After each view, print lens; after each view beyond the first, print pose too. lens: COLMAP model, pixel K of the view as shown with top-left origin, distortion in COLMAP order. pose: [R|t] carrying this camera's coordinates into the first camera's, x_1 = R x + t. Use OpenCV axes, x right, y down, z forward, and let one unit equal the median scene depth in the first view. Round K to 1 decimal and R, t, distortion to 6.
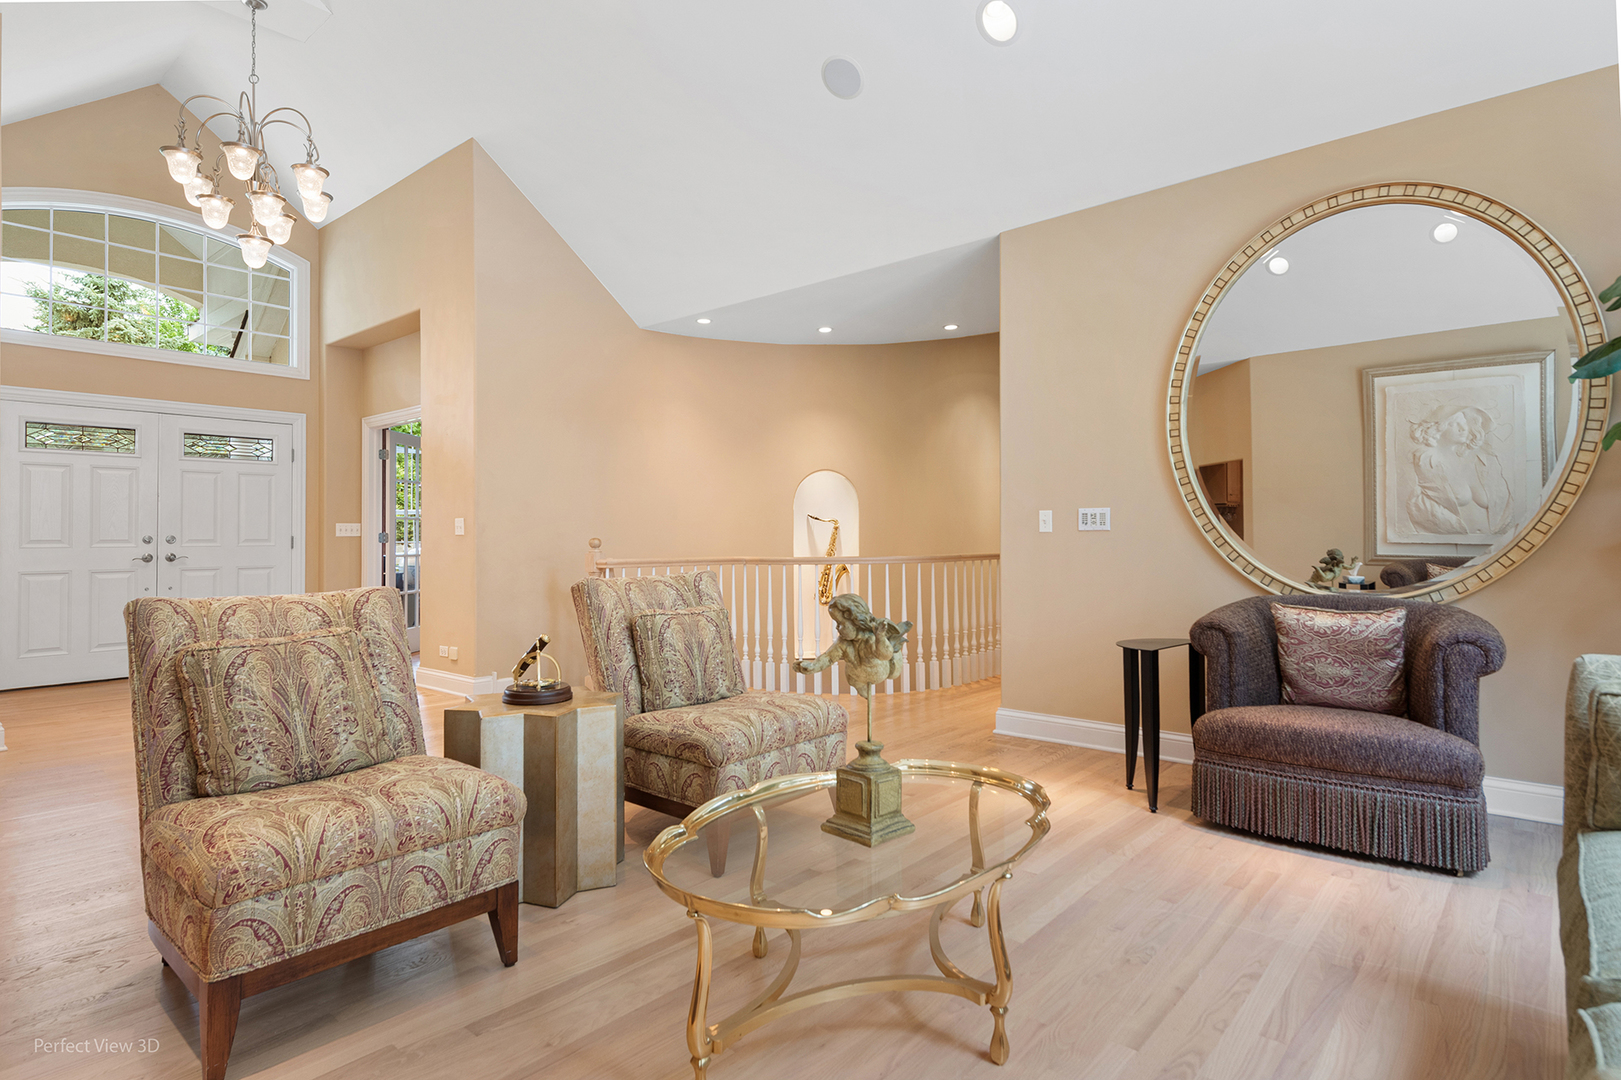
lens RADIAL K [[881.6, 0, 812.9], [0, 881.6, 531.6], [0, 0, 1]] dist [0.021785, -0.002109]
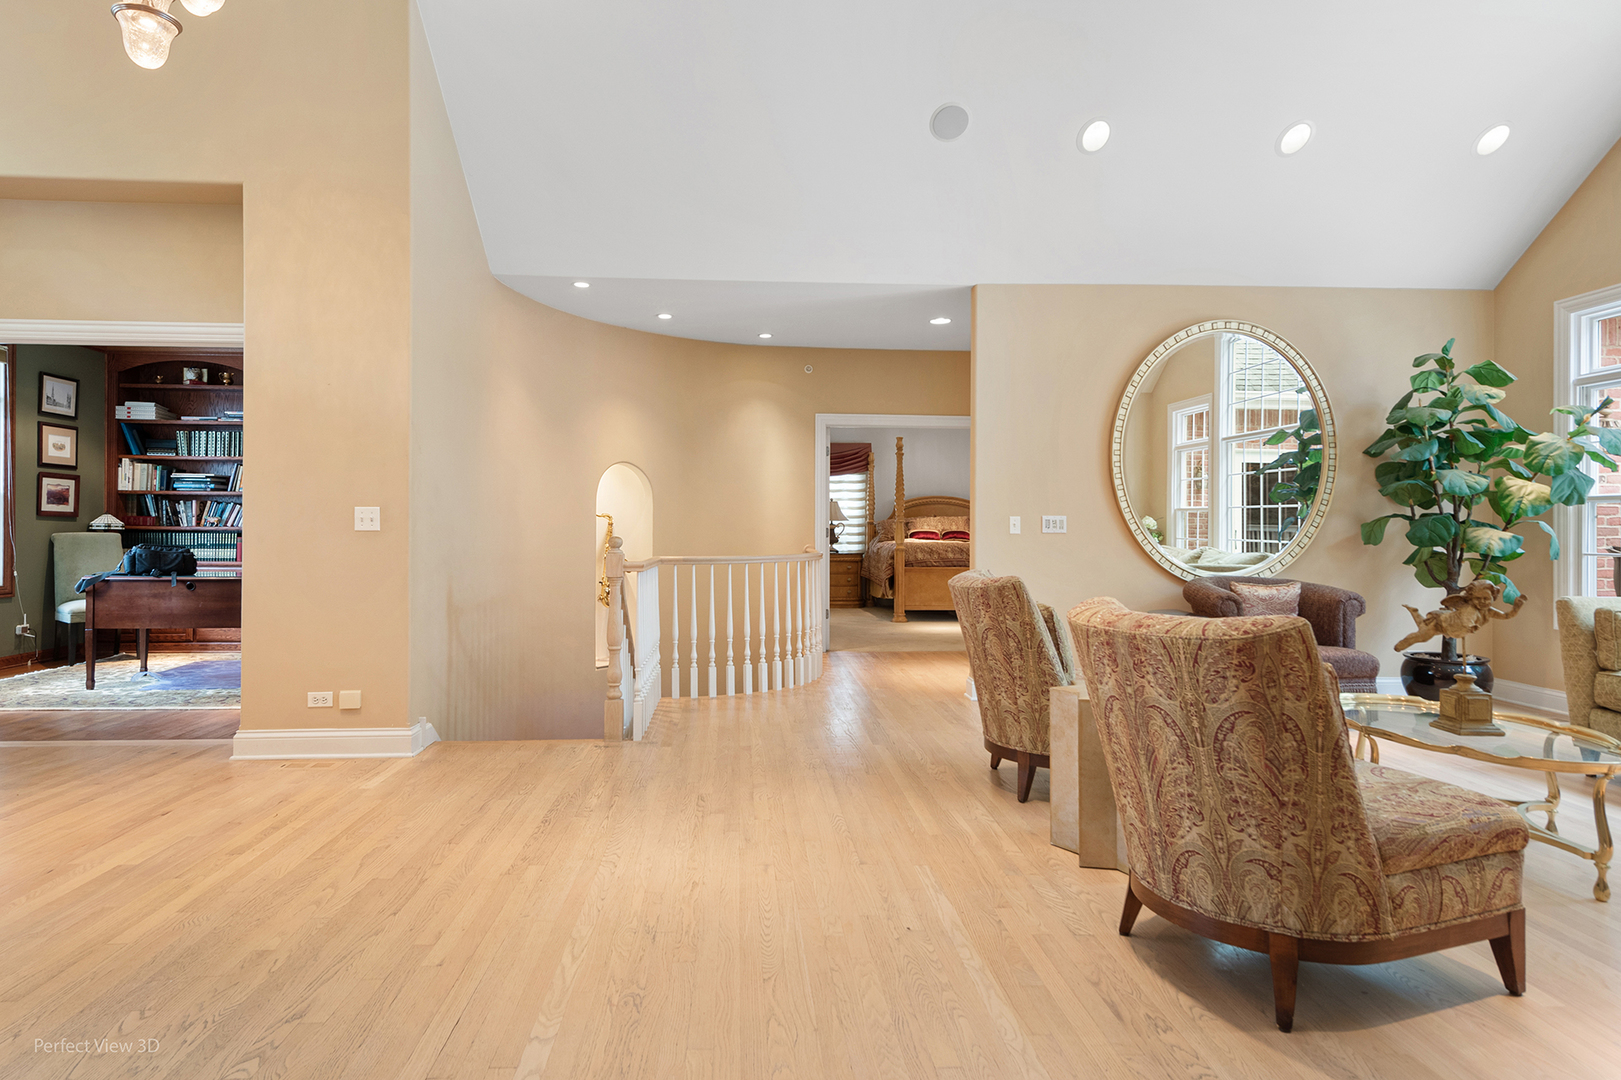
lens RADIAL K [[881.6, 0, 805.3], [0, 881.6, 530.7], [0, 0, 1]] dist [0.021785, -0.002109]
pose [[0.703261, 0.007473, 0.710893, -0.588829], [-0.012238, 0.999924, 0.001595, -0.001528], [-0.710827, -0.009822, 0.703299, 0.232718]]
